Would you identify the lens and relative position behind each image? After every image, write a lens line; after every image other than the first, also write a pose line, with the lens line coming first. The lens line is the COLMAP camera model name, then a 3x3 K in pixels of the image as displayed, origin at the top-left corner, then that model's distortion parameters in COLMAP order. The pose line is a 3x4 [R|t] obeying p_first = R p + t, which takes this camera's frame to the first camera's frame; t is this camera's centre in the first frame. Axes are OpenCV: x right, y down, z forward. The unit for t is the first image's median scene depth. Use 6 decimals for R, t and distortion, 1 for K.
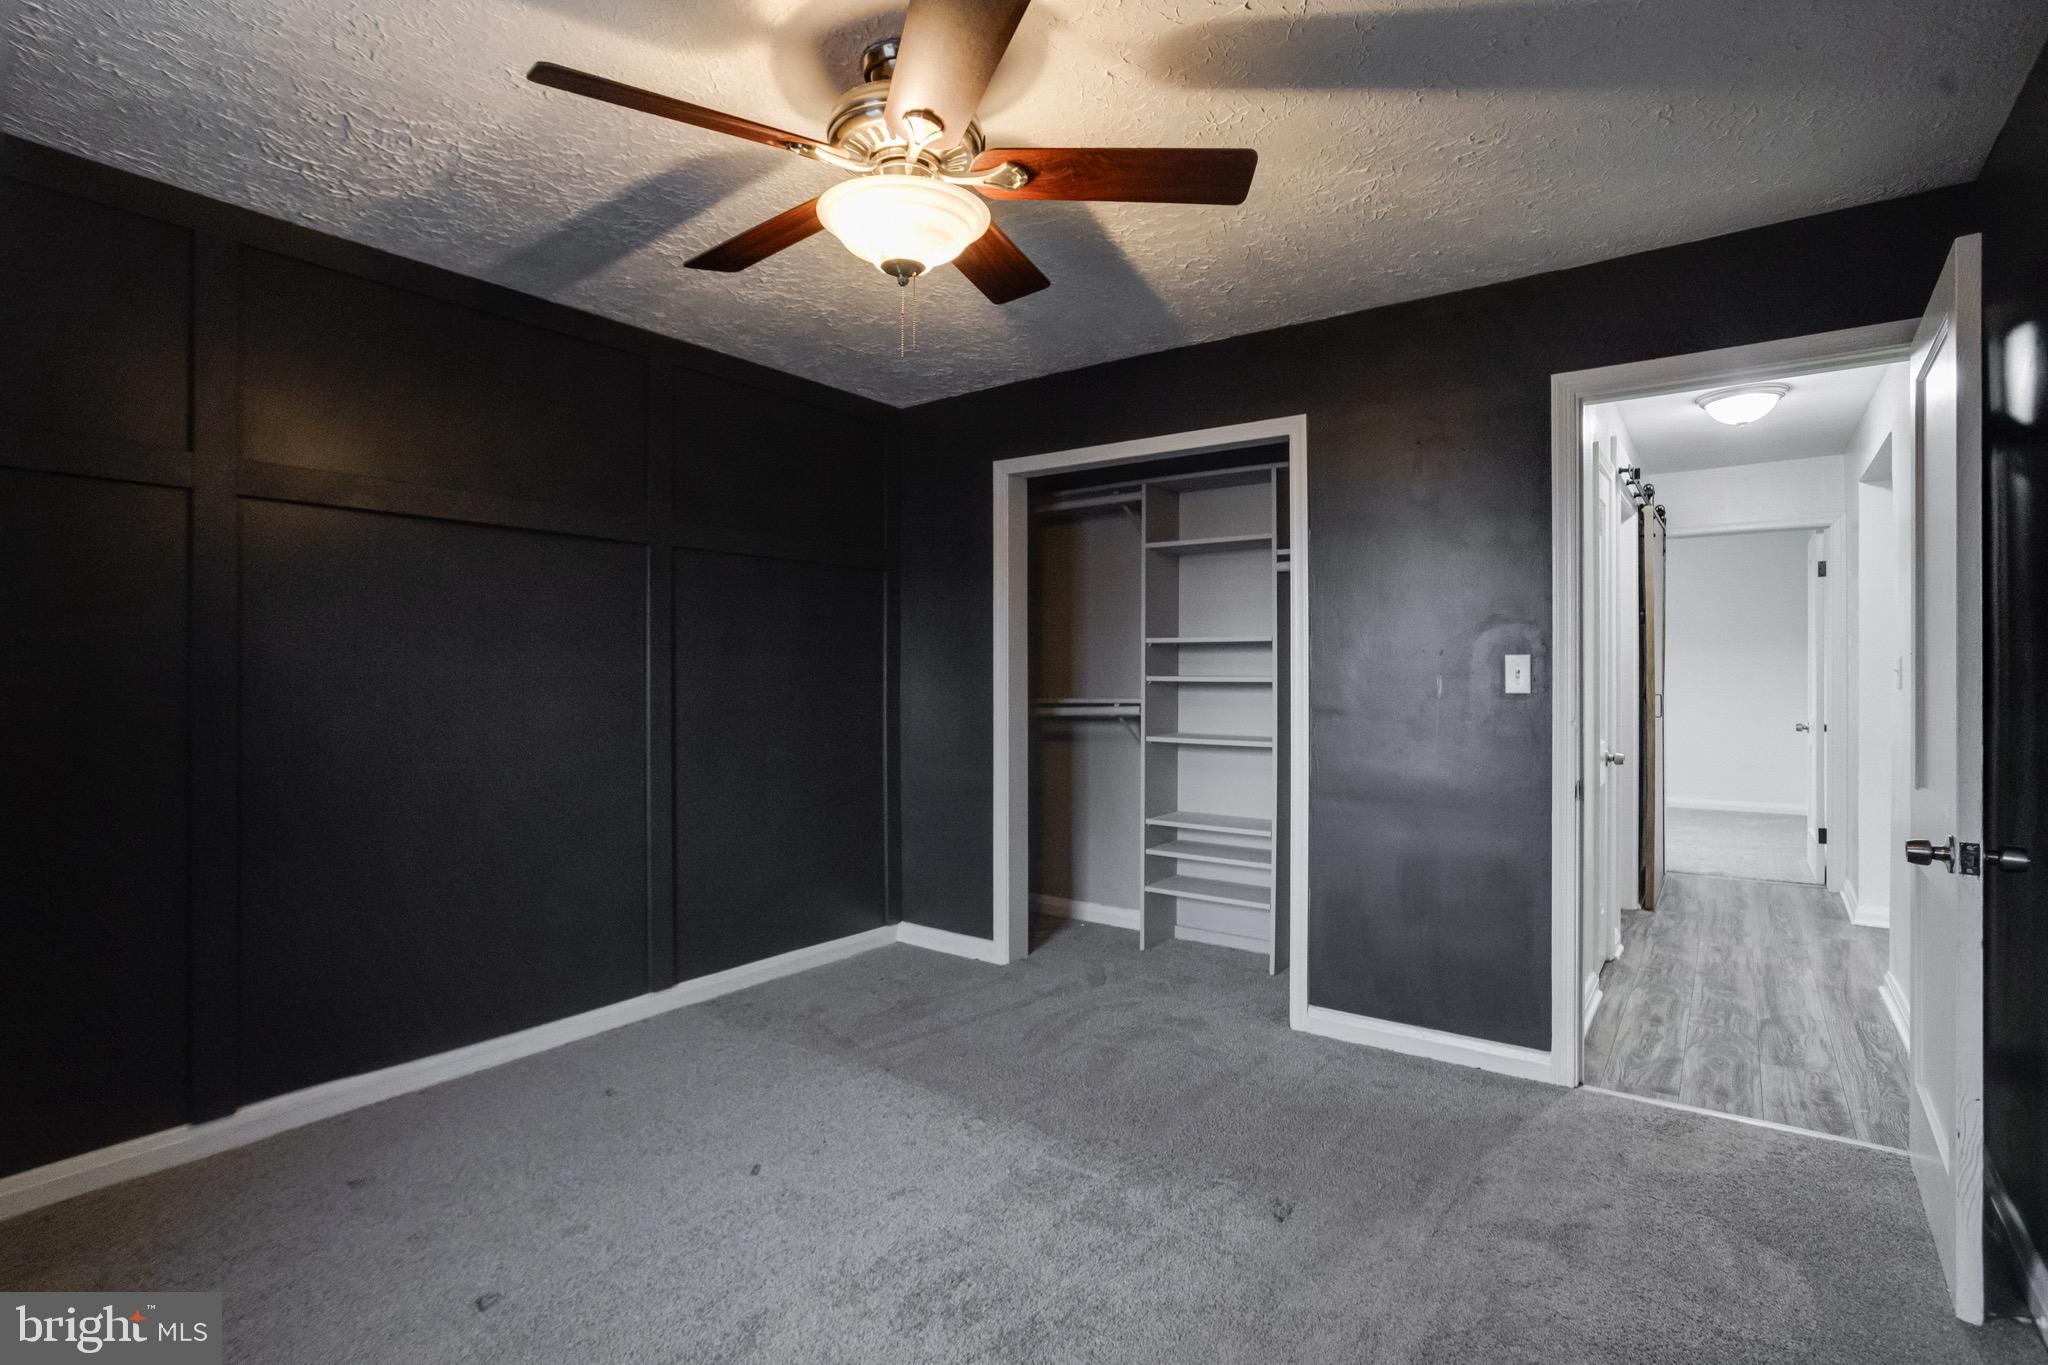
lens RADIAL K [[993.5, 0, 1021.4], [0, 993.5, 663.7], [0, 0, 1]] dist [-0.042431, 0.000050]
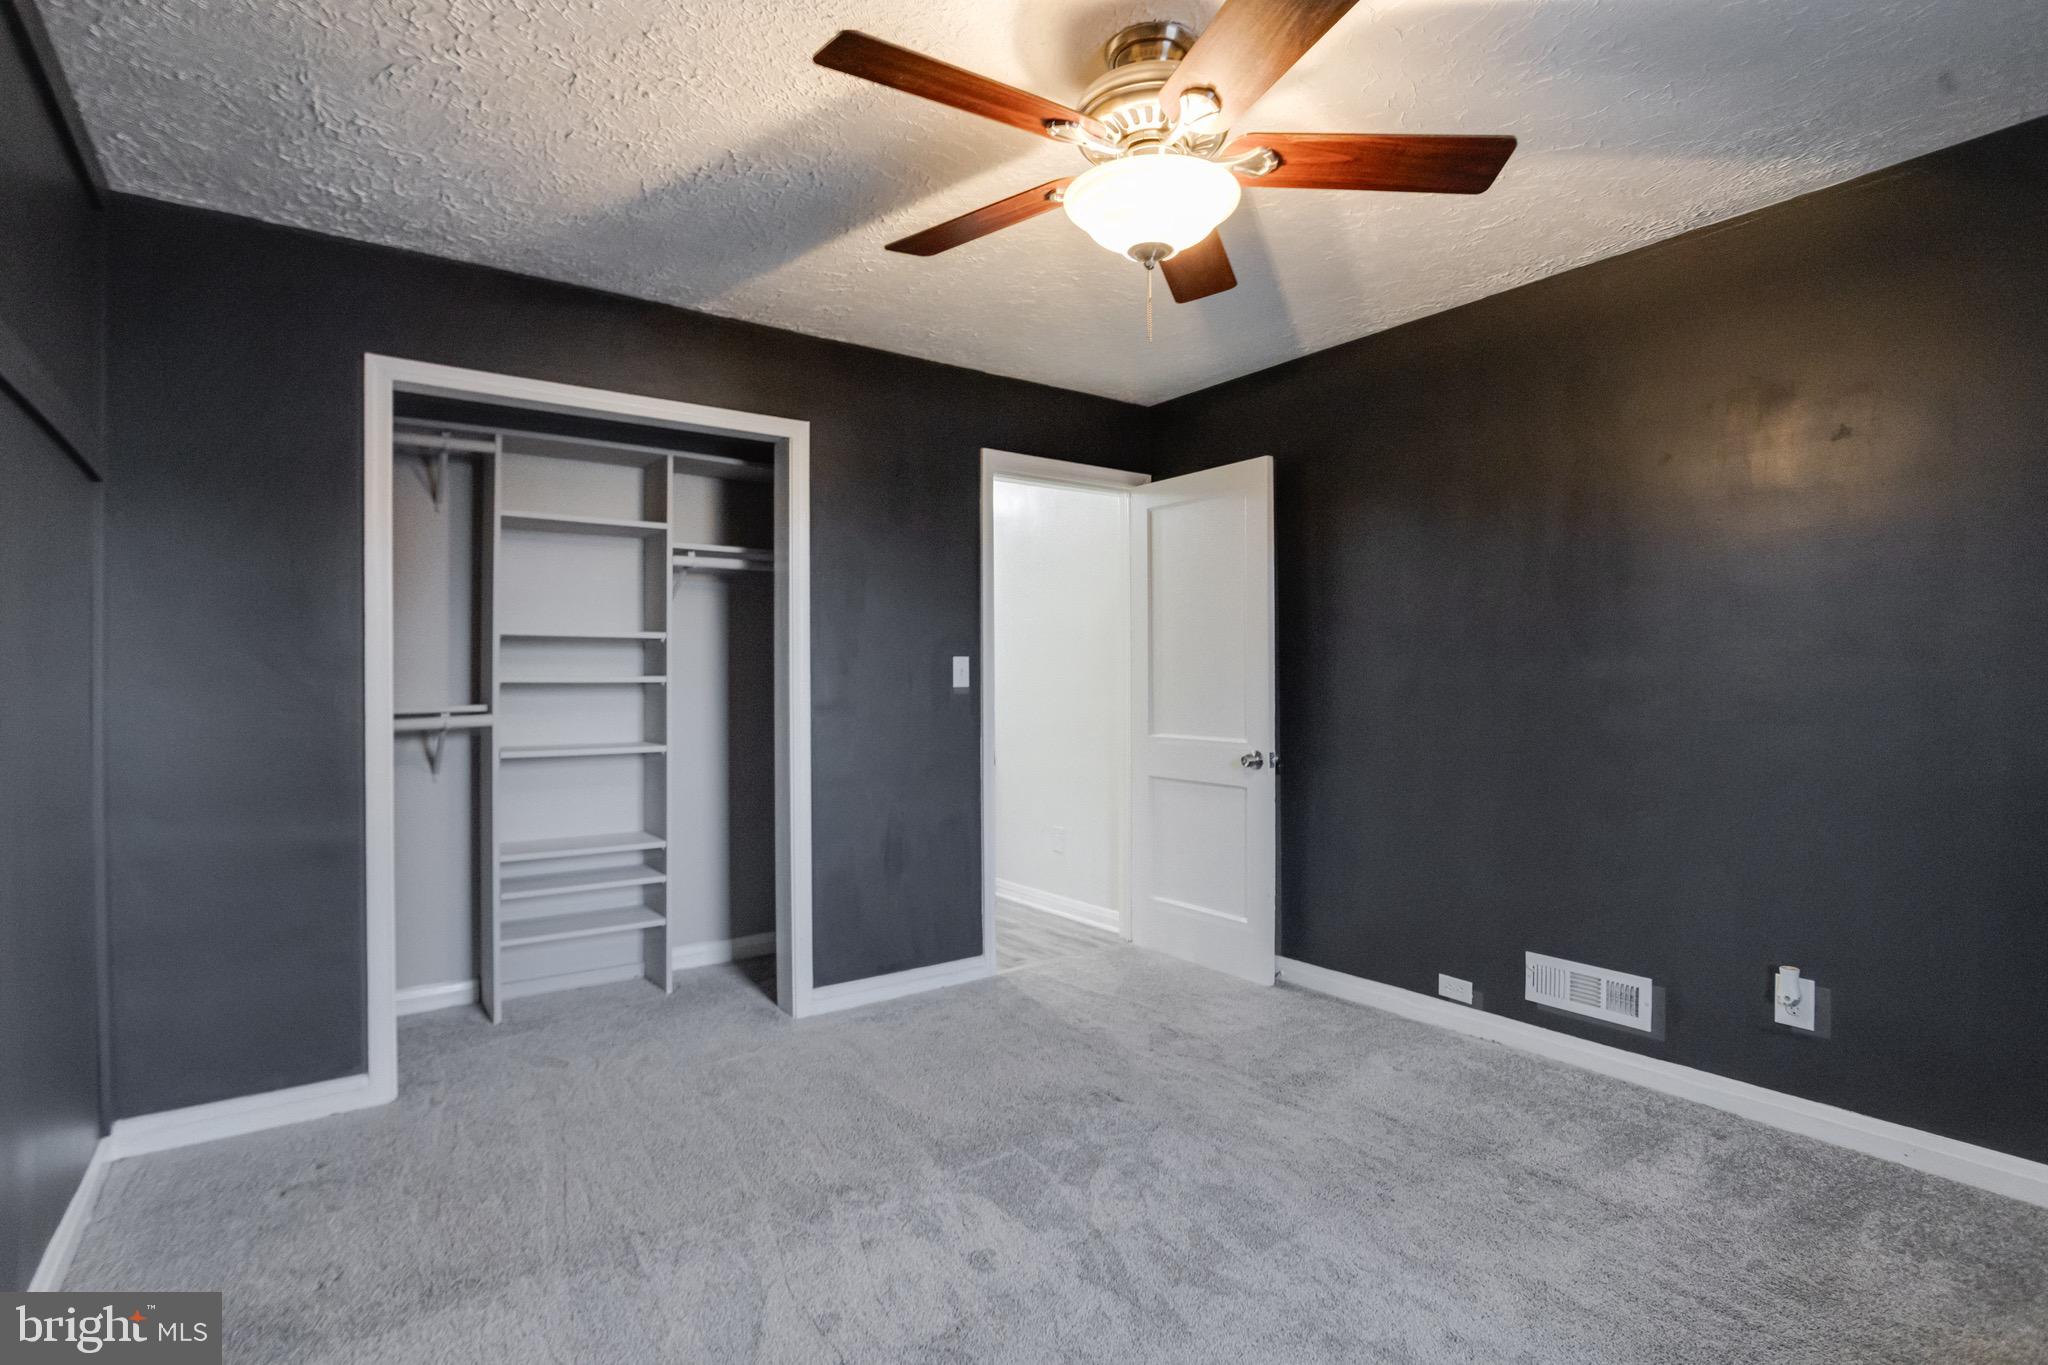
lens RADIAL K [[987.5, 0, 1001.5], [0, 987.5, 678.4], [0, 0, 1]] dist [-0.048482, 0.024425]
pose [[0.300623, -0.004114, 0.953734, -0.606237], [-0.003986, 0.999977, 0.005570, 0.009104], [-0.953735, -0.005476, 0.300599, 0.467556]]
